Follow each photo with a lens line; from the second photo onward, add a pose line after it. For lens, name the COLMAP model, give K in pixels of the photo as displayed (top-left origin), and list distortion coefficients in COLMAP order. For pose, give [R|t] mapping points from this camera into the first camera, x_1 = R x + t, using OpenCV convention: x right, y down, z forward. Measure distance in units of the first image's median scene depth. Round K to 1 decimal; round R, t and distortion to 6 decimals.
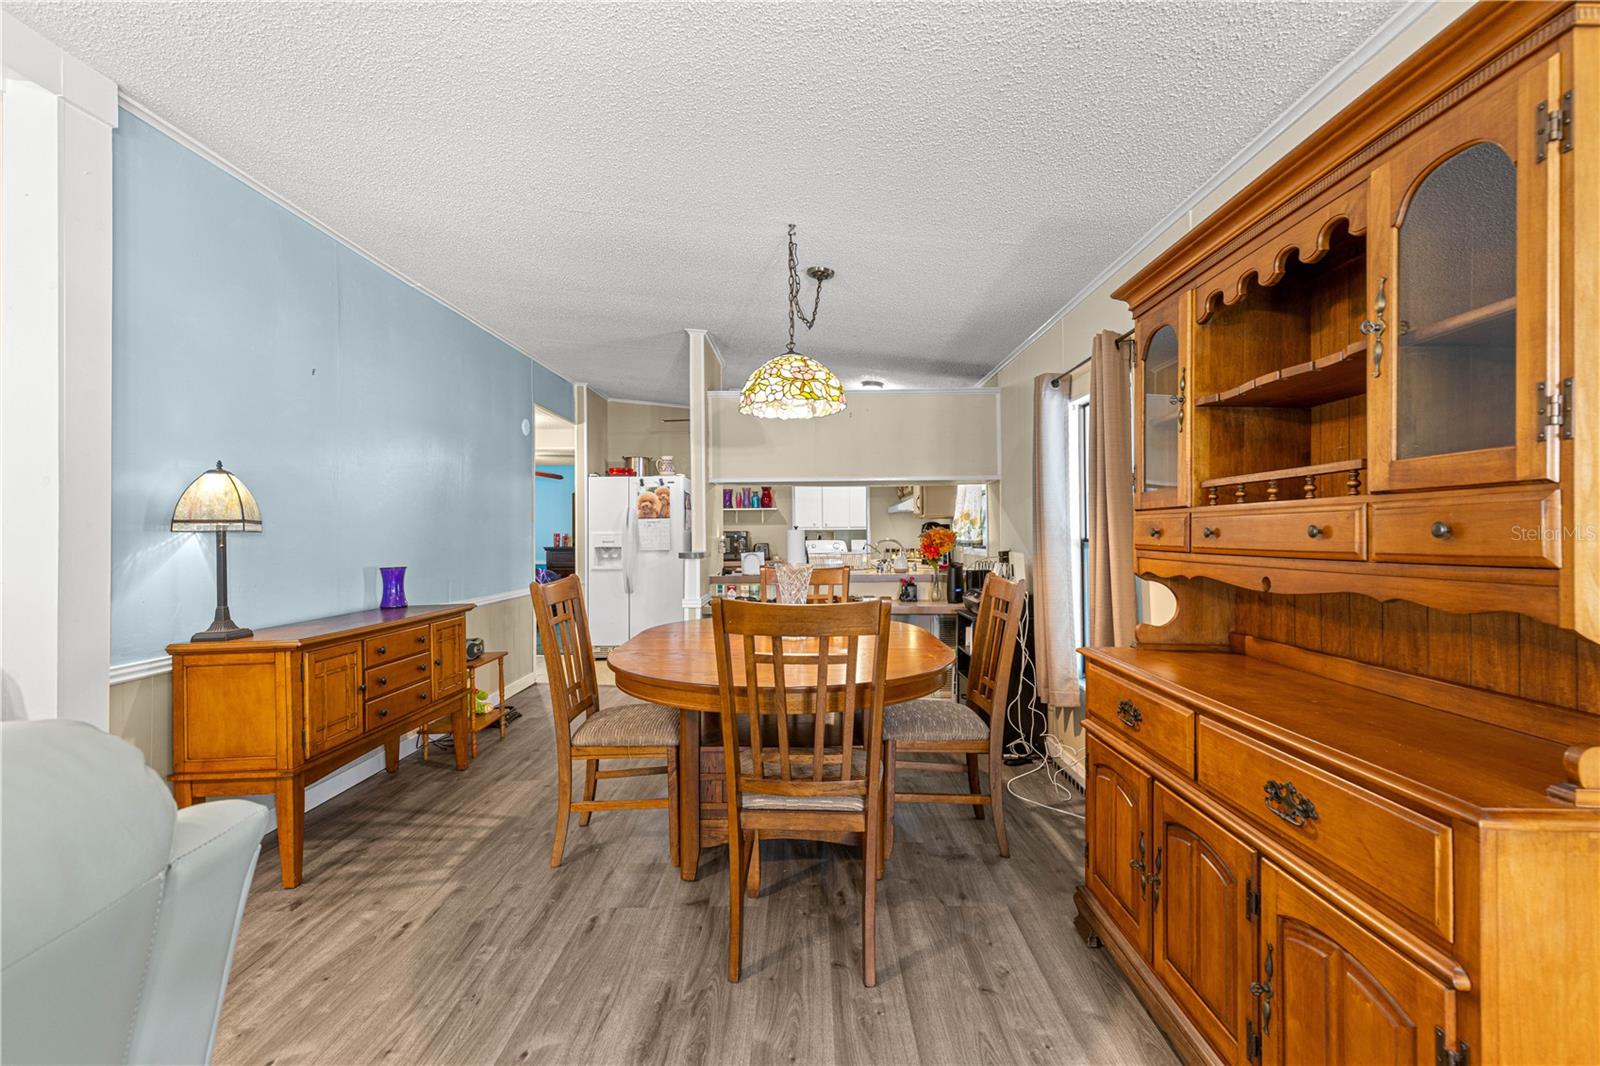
lens RADIAL K [[724.4, 0, 795.1], [0, 724.4, 511.8], [0, 0, 1]] dist [0.010418, -0.000165]
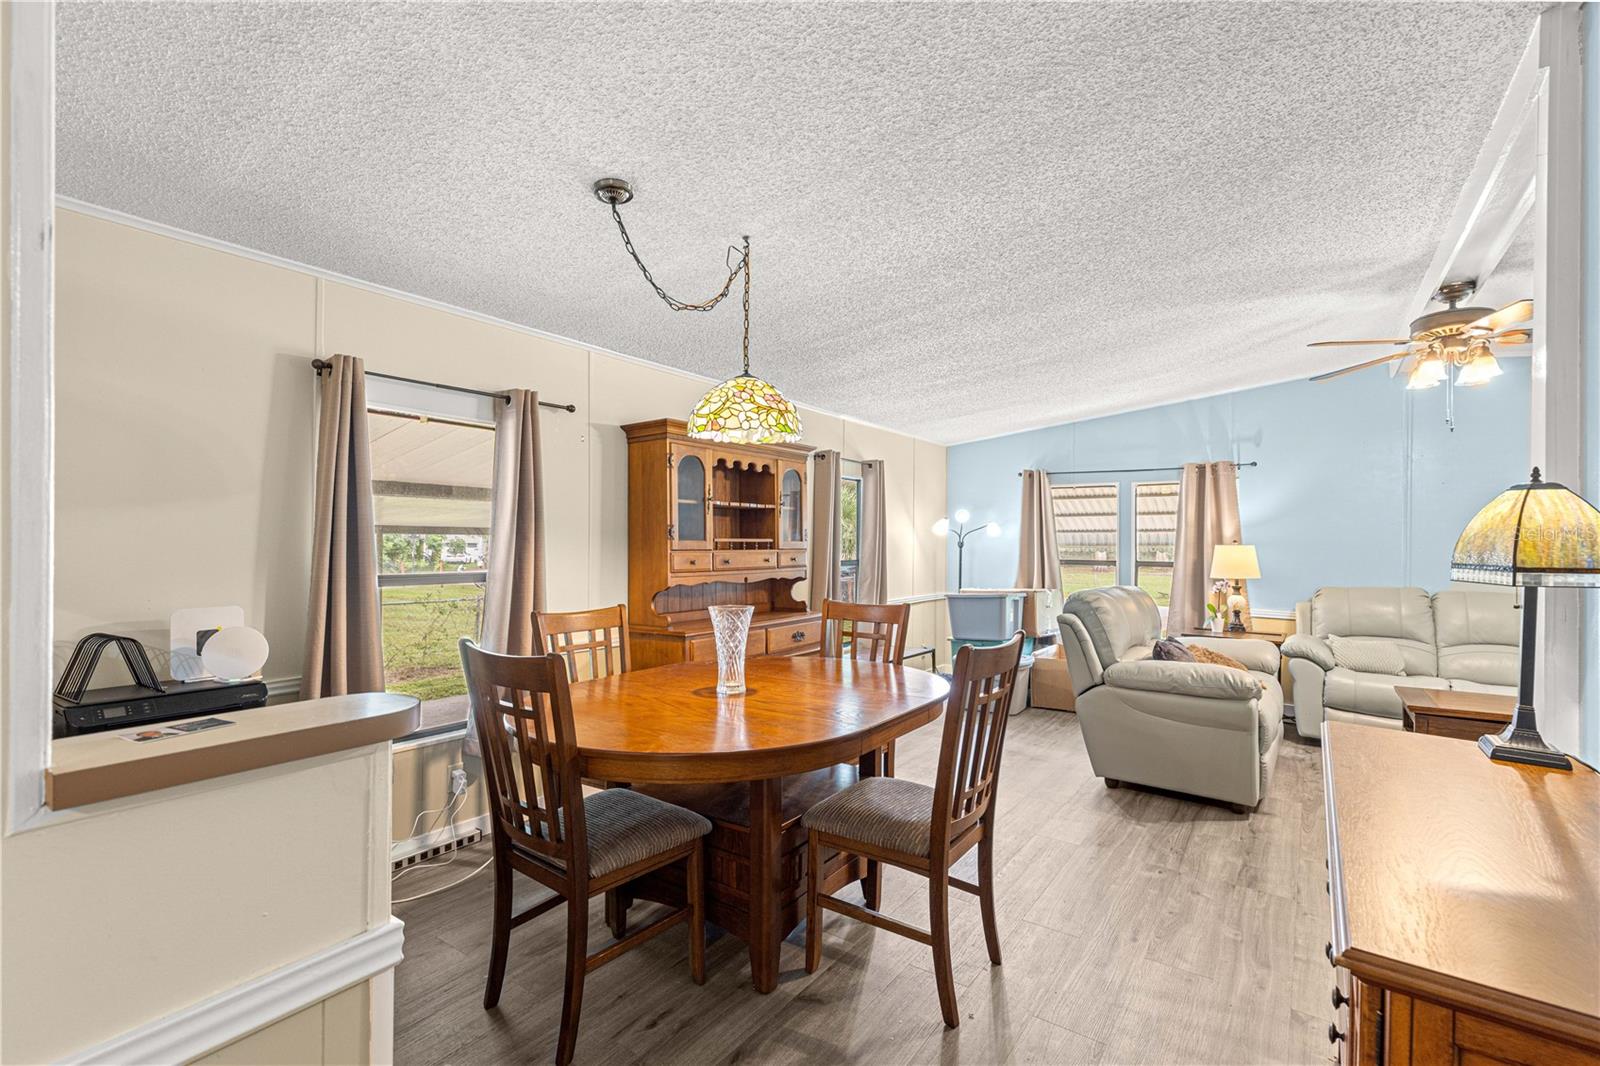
lens RADIAL K [[715.2, 0, 802.8], [0, 715.2, 543.7], [0, 0, 1]] dist [0.003034, 0.000013]
pose [[-0.825612, 0.004070, 0.564224, -0.672940], [-0.013641, 0.999538, -0.027171, 0.021443], [-0.564074, -0.030129, -0.825175, 1.989590]]
